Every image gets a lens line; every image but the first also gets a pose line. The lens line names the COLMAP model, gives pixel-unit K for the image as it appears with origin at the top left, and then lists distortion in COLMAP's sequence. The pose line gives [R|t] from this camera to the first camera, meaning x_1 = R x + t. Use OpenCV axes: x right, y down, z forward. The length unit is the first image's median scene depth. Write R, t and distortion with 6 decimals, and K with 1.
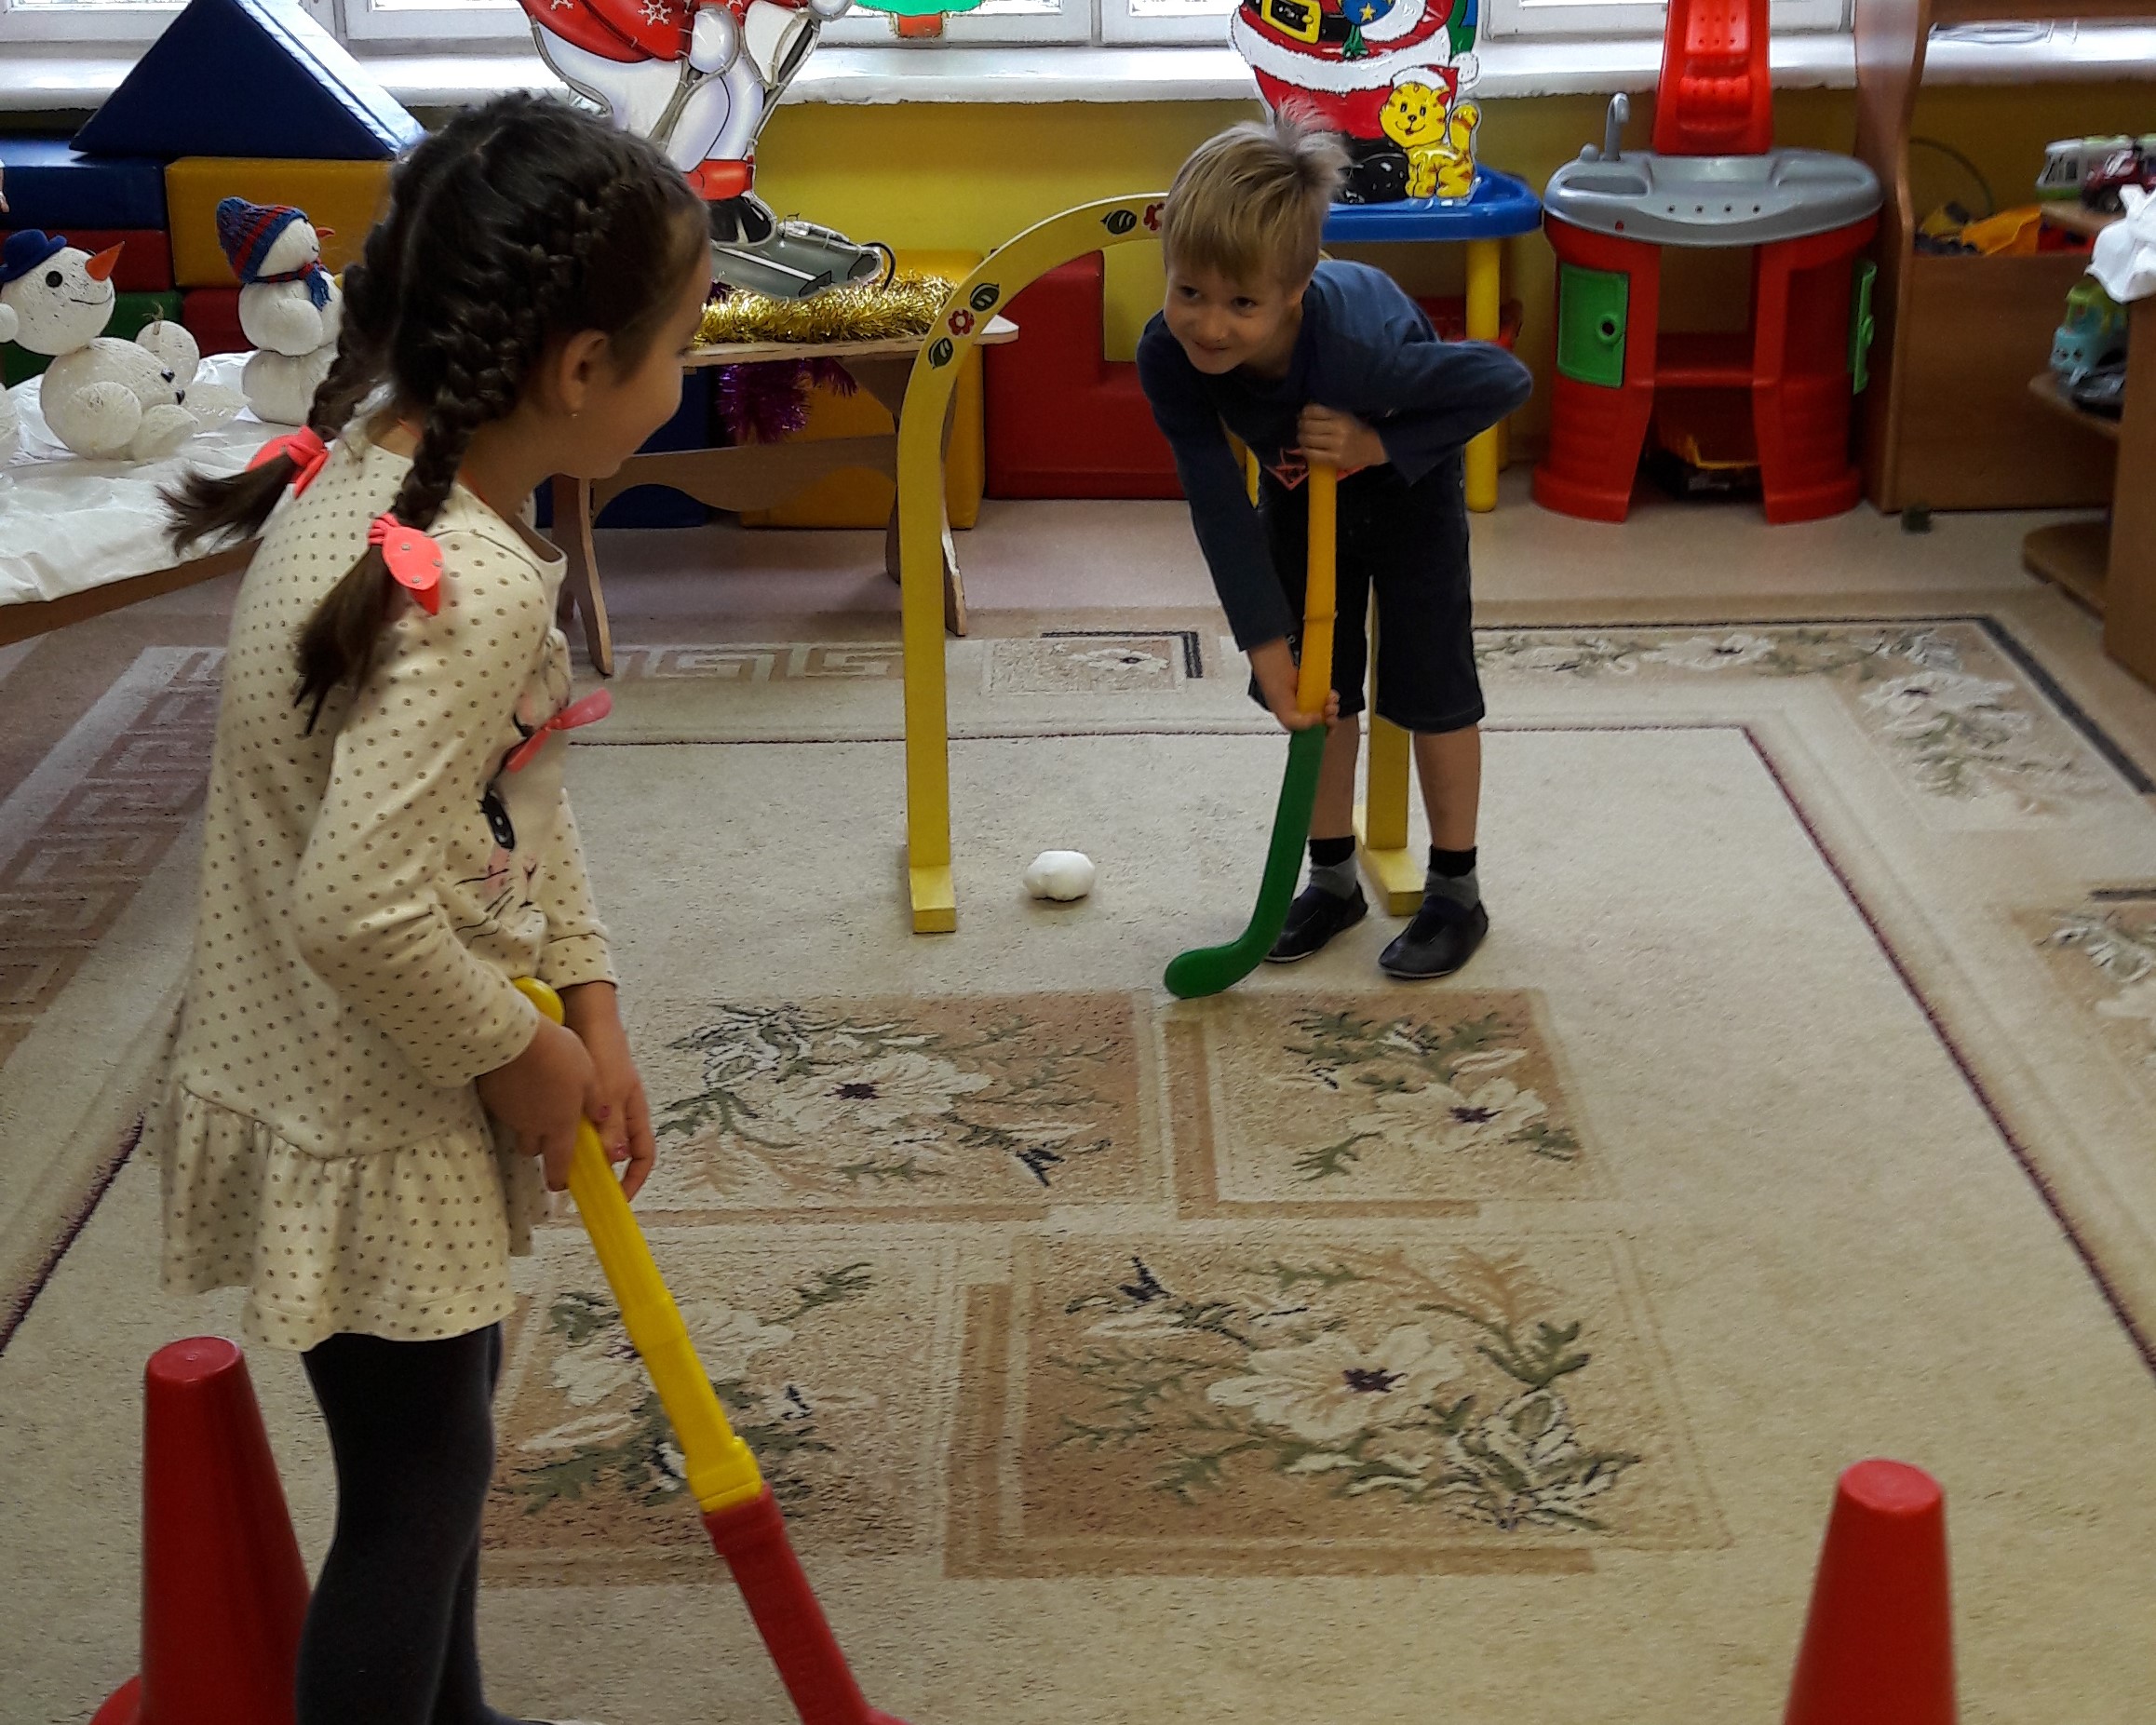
lens RADIAL K [[2938.6, 0, 1078.0], [0, 2938.6, 862.5], [0, 0, 1]] dist [-0.020027, 0.537412]
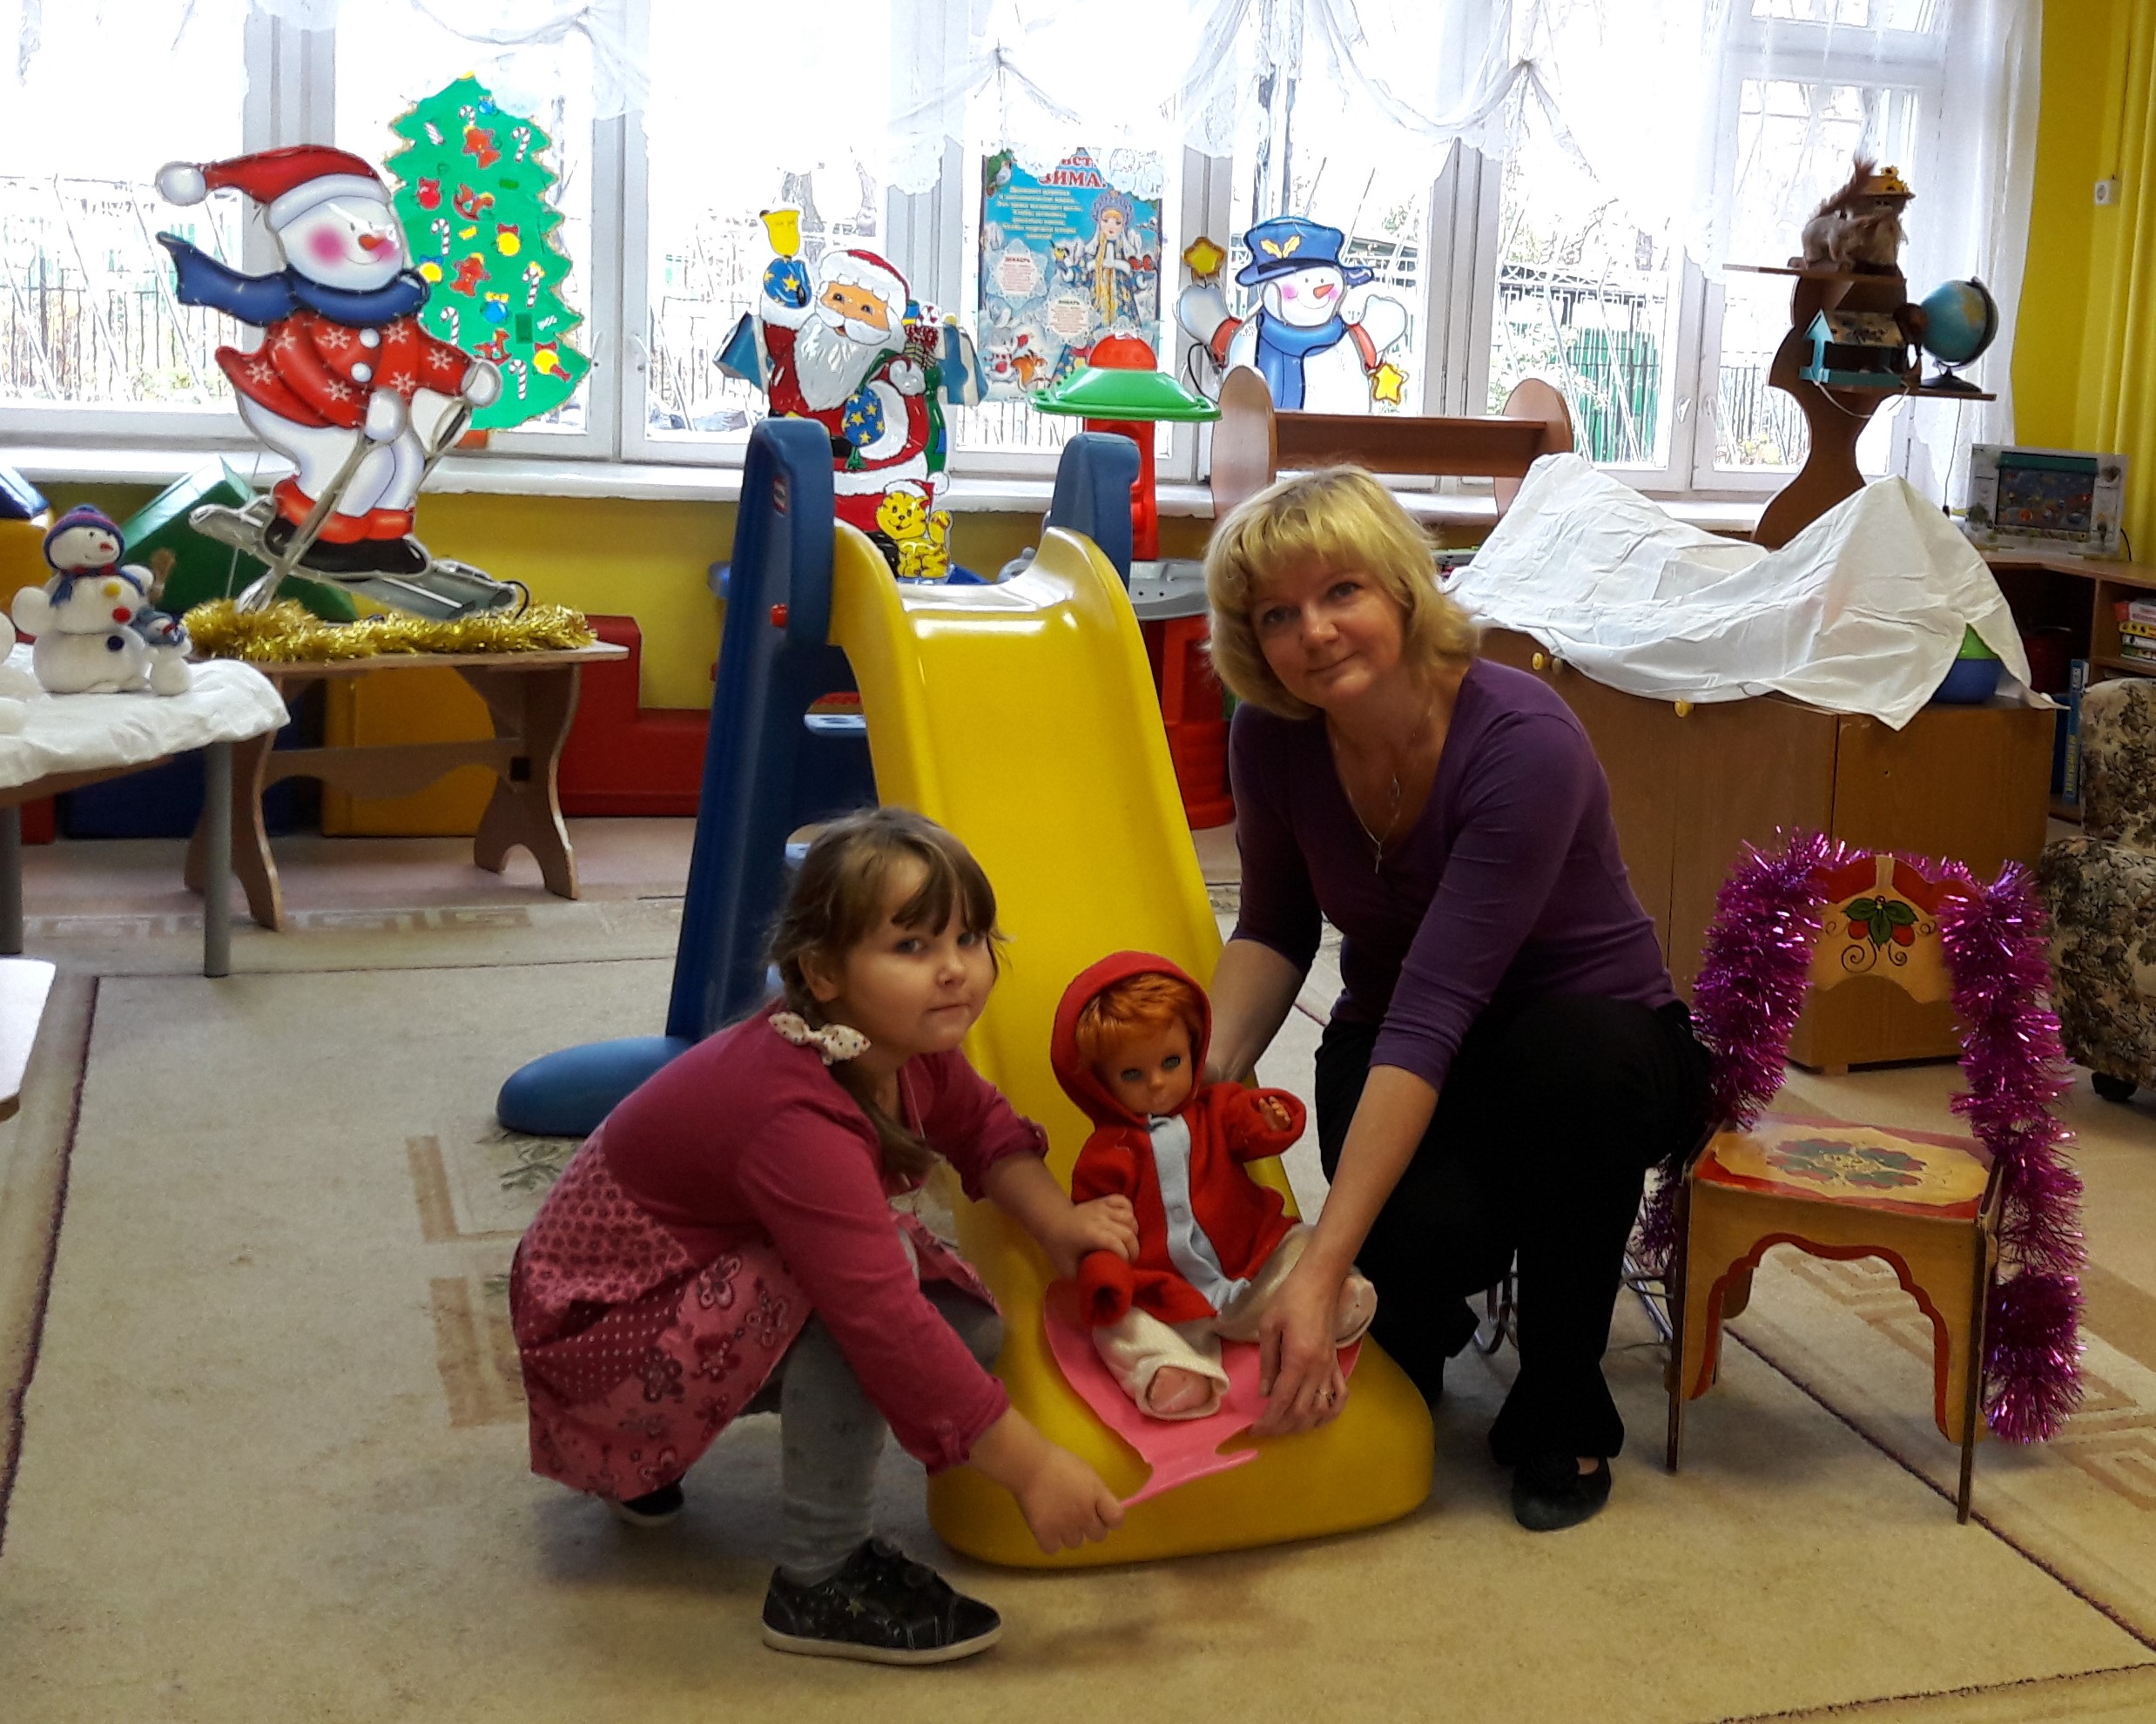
lens RADIAL K [[2938.5, 0, 1078.0], [0, 2938.5, 862.0], [0, 0, 1]] dist [-0.020027, 0.537412]
pose [[0.953455, 0.016644, 0.301077, -0.197274], [0.039758, 0.982819, -0.180237, 0.130042], [-0.298904, 0.183818, 0.936412, -0.199425]]
